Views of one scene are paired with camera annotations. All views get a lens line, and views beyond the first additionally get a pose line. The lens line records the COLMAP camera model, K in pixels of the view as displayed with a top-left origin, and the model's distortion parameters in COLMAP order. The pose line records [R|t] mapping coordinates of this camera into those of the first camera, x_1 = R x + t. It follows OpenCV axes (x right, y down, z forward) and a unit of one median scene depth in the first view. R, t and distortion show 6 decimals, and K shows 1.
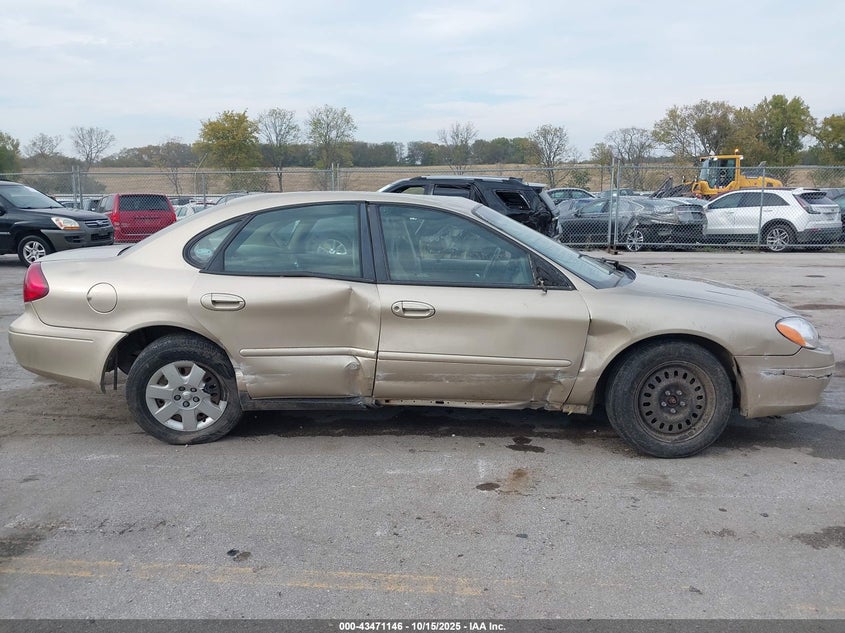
lens RADIAL K [[667.1, 0, 411.0], [0, 667.1, 313.0], [0, 0, 1]] dist [0.067890, -0.105766]
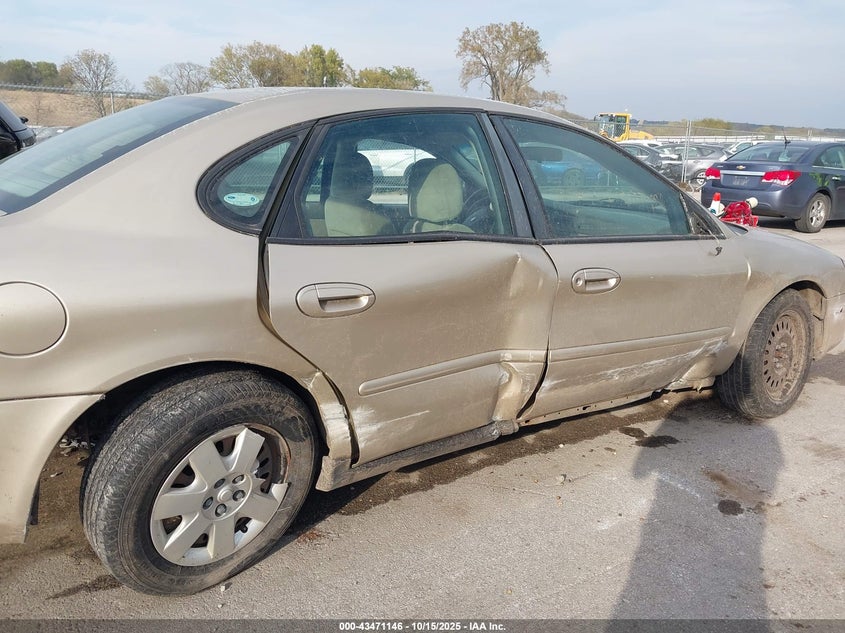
lens RADIAL K [[672.9, 0, 424.1], [0, 672.9, 329.5], [0, 0, 1]] dist [-0.007564, -0.005176]
pose [[0.801020, -0.132032, 0.583896, -0.481767], [0.068335, 0.989166, 0.129926, -0.050347], [-0.594724, -0.064173, 0.801364, 0.514475]]
